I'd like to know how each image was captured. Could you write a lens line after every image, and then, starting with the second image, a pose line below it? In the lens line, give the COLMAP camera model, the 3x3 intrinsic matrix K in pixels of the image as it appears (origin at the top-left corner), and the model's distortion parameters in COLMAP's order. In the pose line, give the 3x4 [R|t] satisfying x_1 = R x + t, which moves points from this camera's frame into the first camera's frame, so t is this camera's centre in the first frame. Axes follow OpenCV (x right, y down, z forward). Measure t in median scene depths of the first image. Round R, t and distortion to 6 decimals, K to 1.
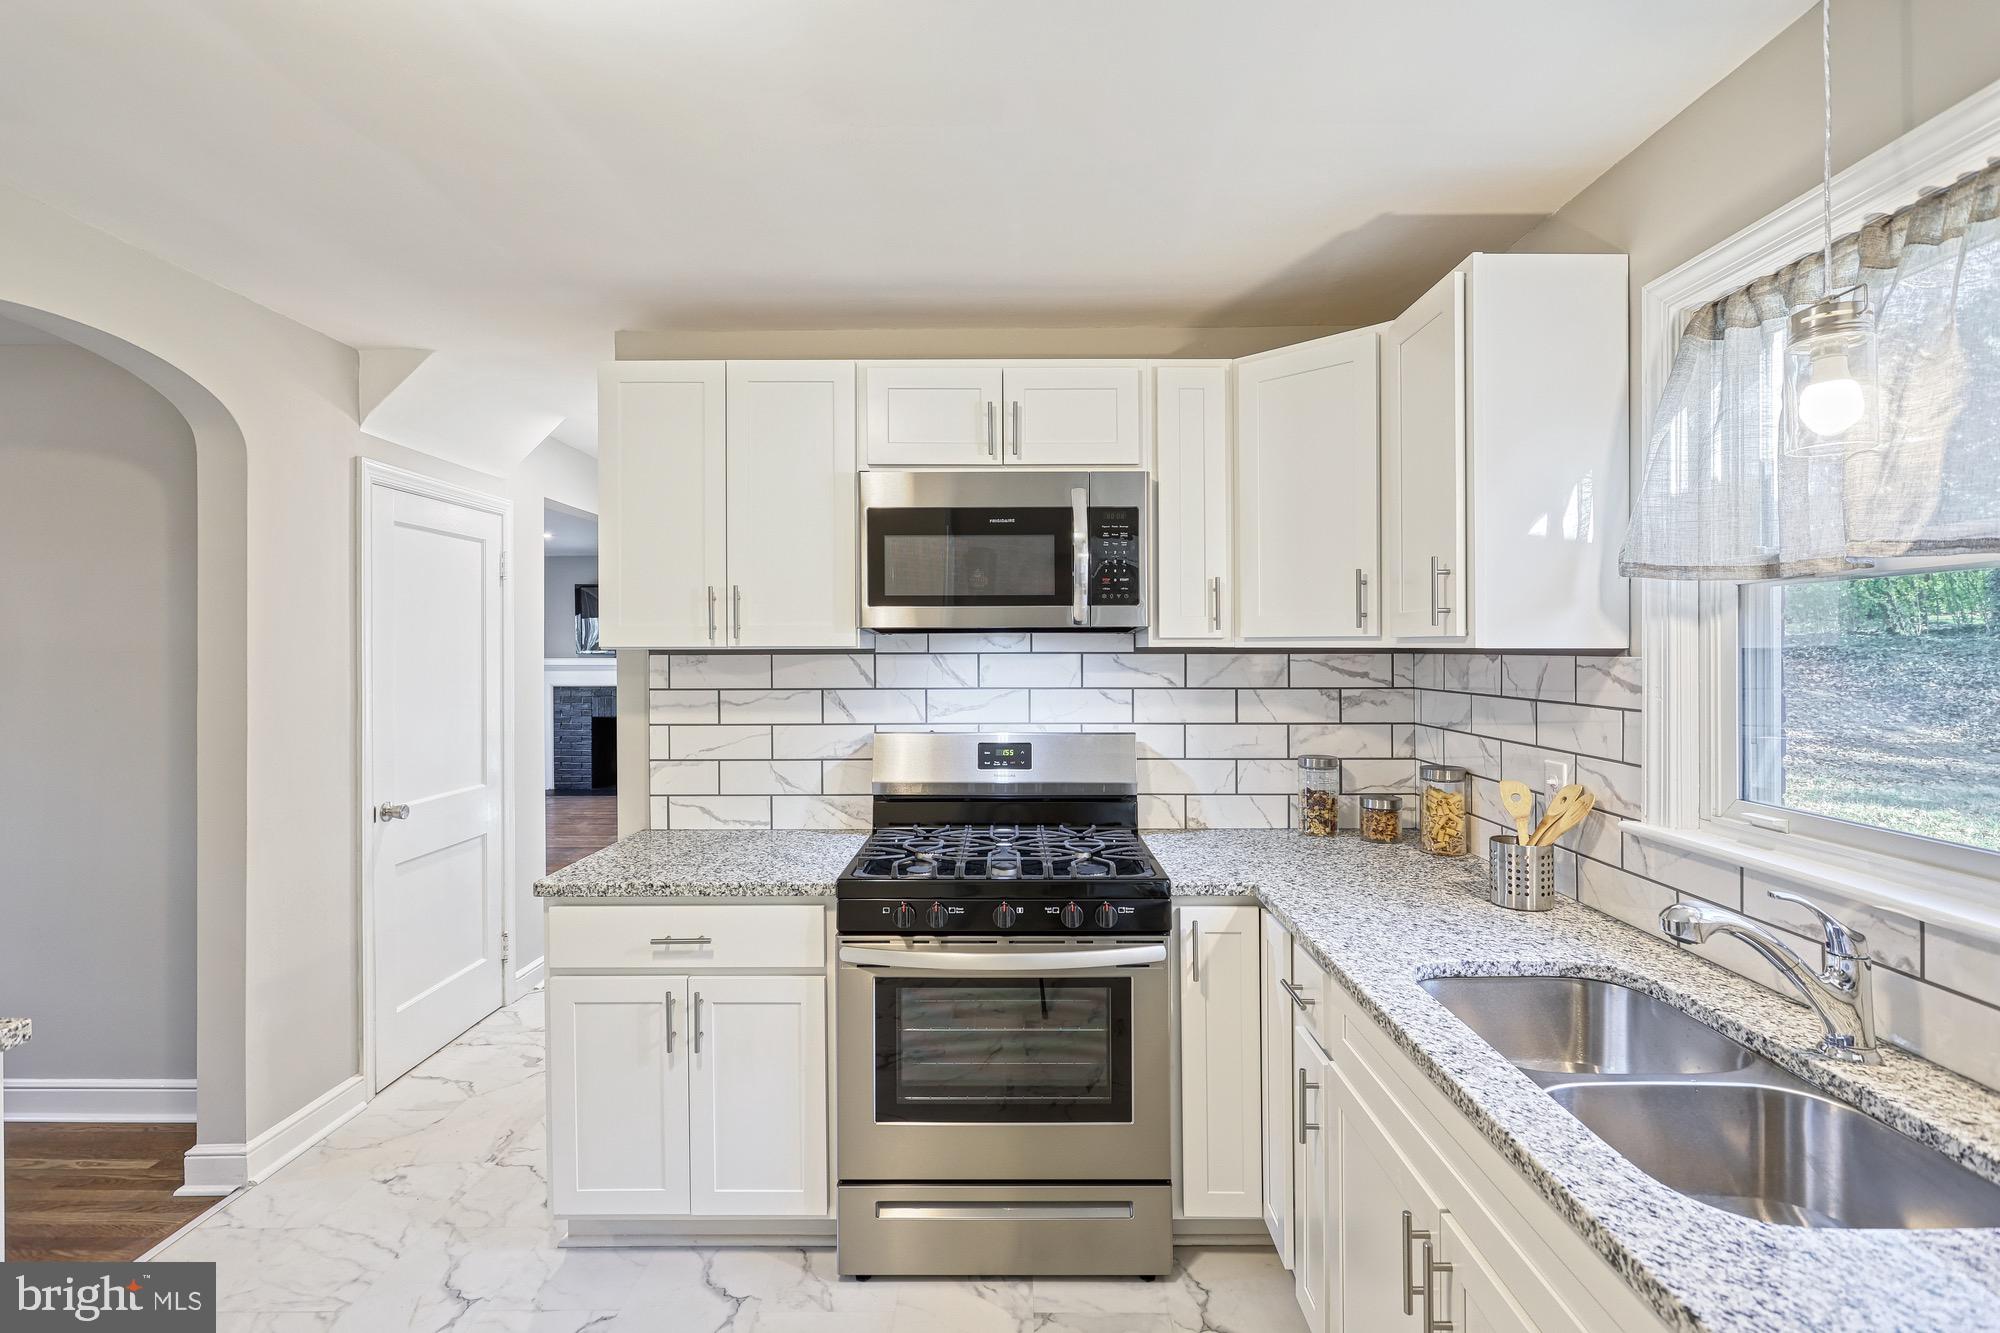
lens RADIAL K [[947.1, 0, 1013.9], [0, 947.1, 658.5], [0, 0, 1]] dist [-0.007971, 0.004346]
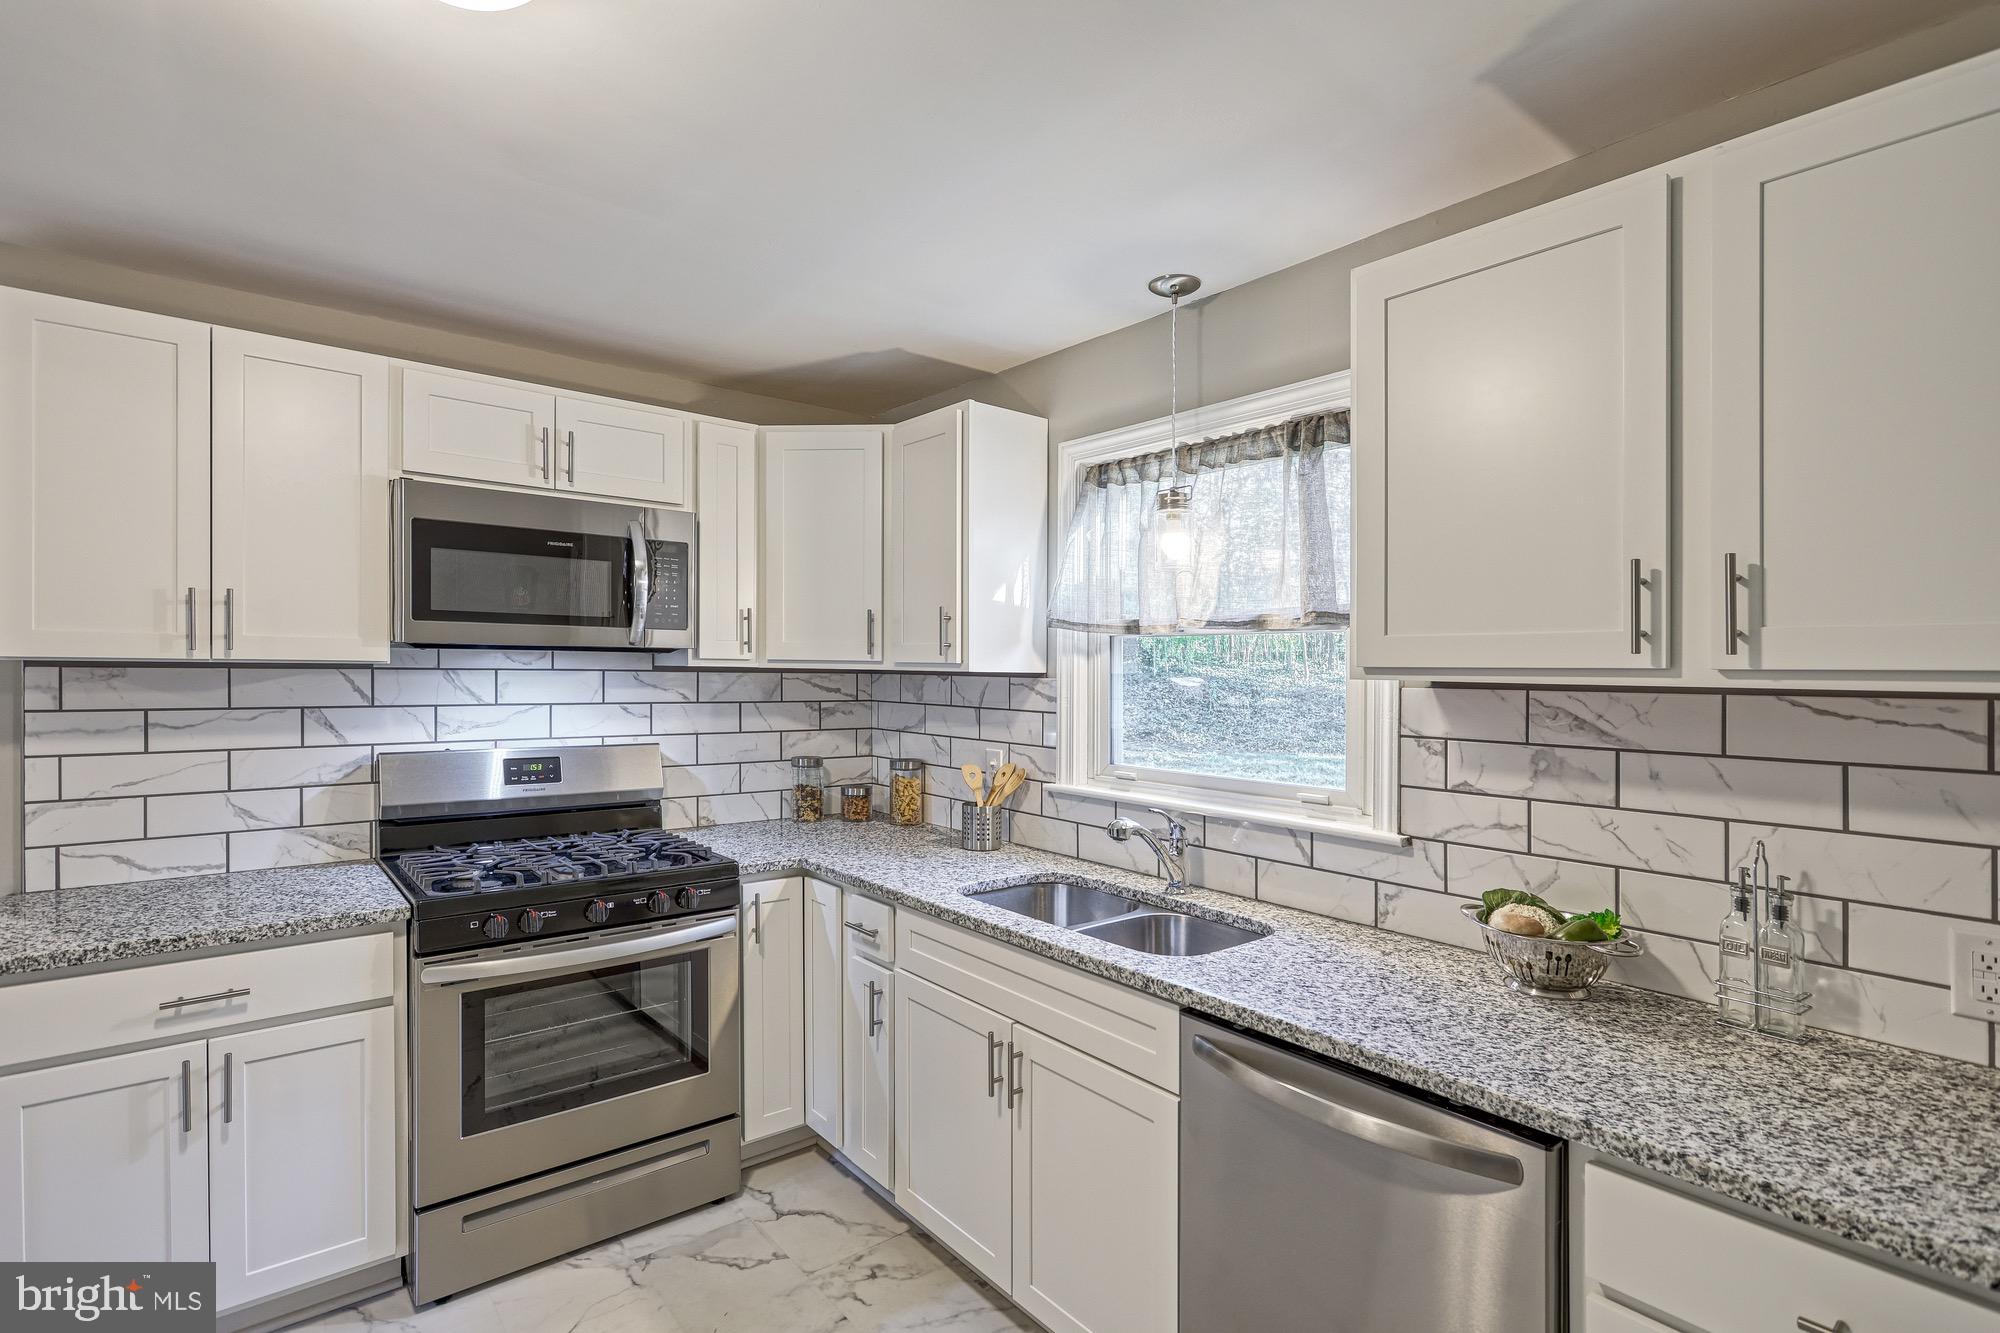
lens RADIAL K [[947.1, 0, 993.9], [0, 947.1, 674.9], [0, 0, 1]] dist [-0.007971, 0.004346]
pose [[0.772388, 0.008086, 0.635100, -0.334016], [-0.007909, 0.999964, -0.003112, -0.001364], [-0.635102, -0.002620, 0.772424, -0.123339]]
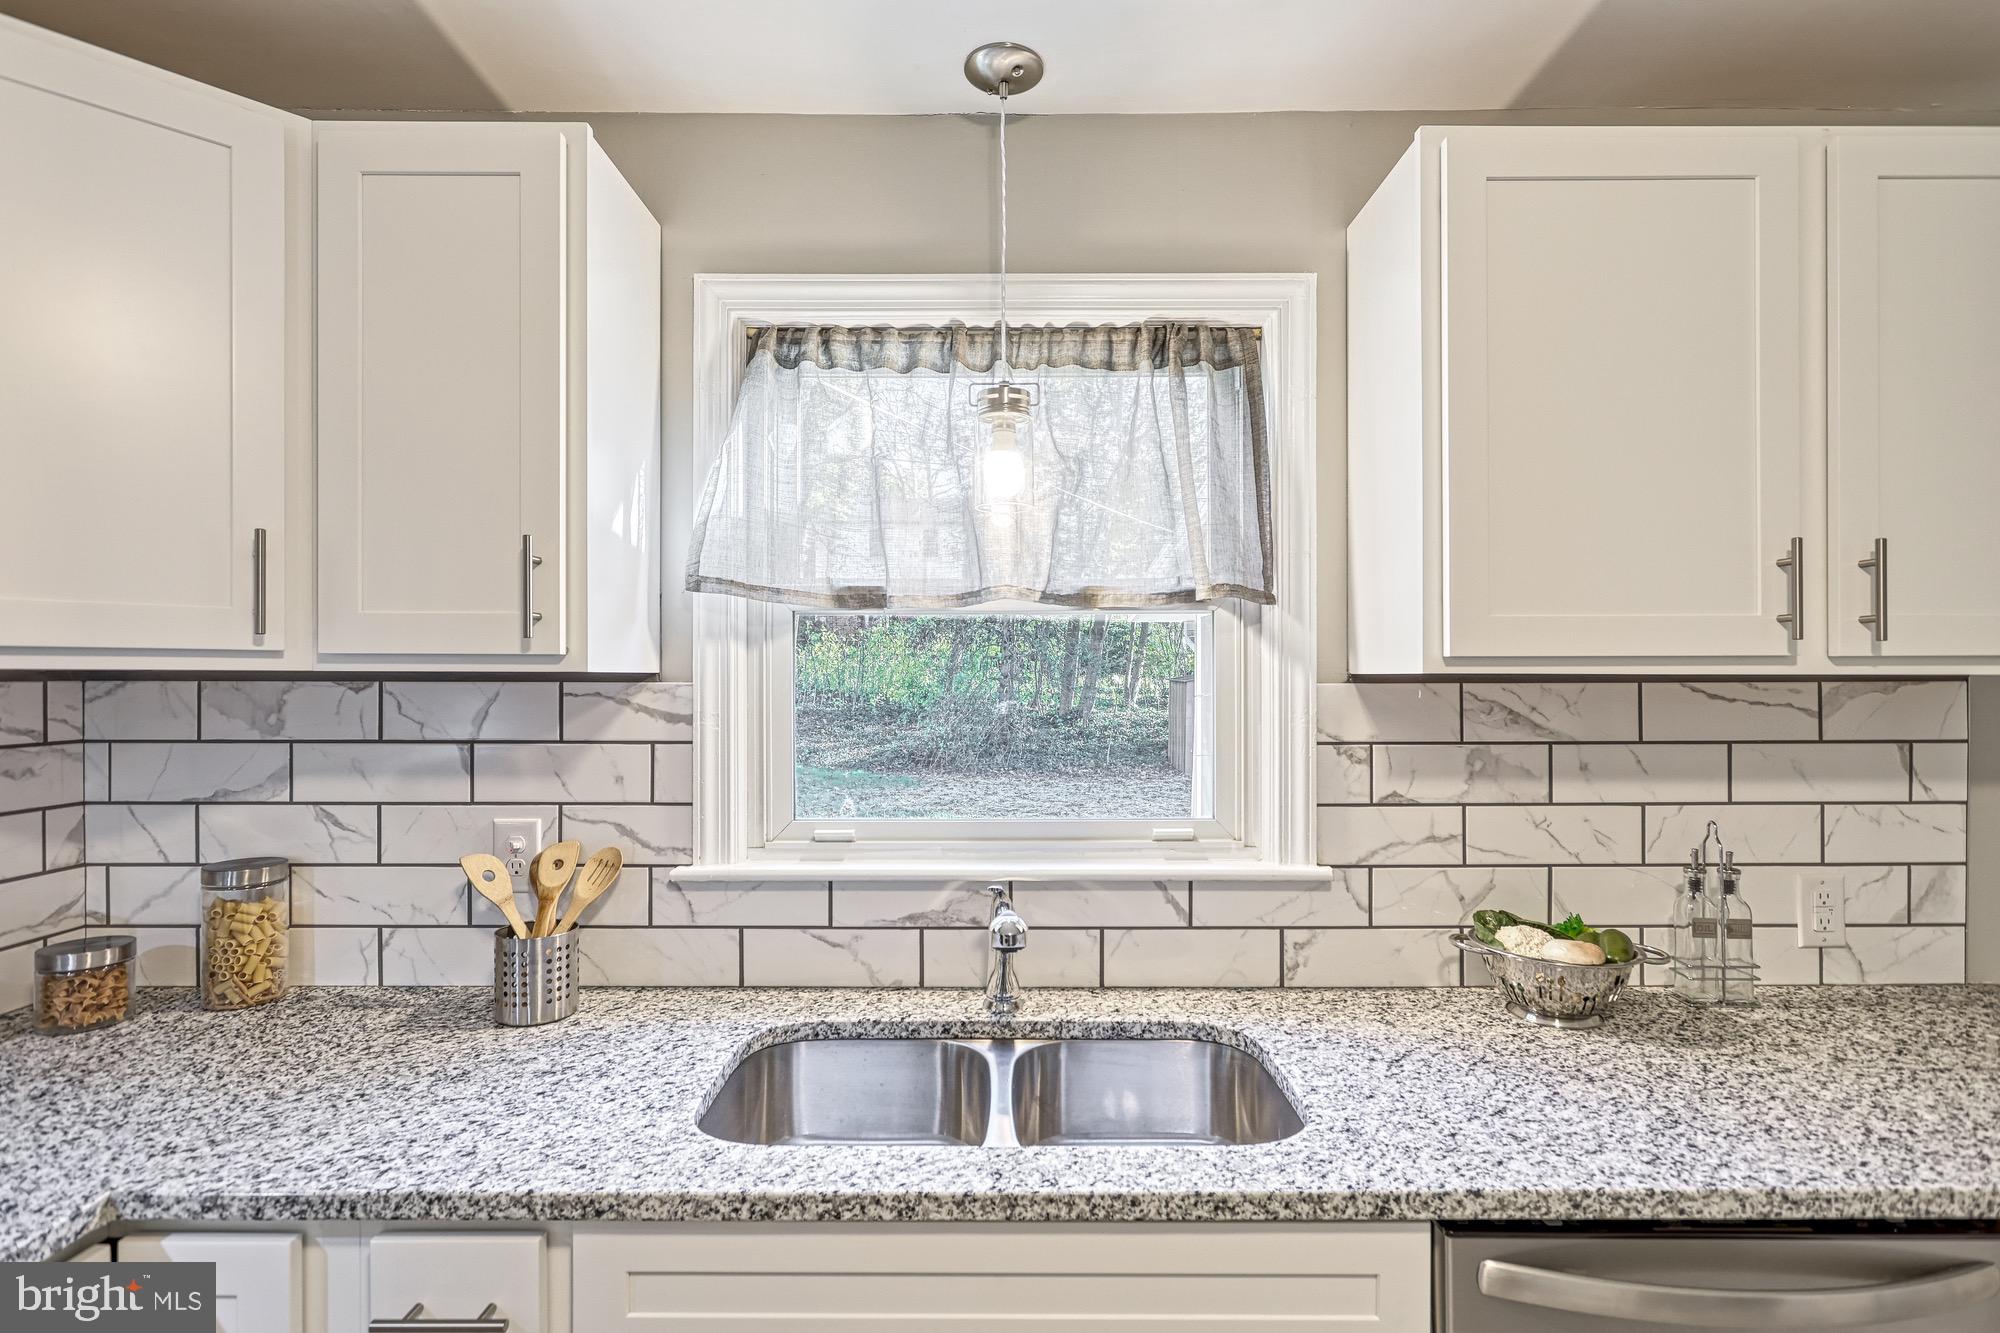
lens RADIAL K [[947.1, 0, 1003.1], [0, 947.1, 667.1], [0, 0, 1]] dist [-0.007971, 0.004346]
pose [[-0.003998, 0.010591, 0.999936, -0.191953], [0.010617, 0.999888, -0.010548, -0.002686], [-0.999936, 0.010574, -0.004110, 0.558701]]
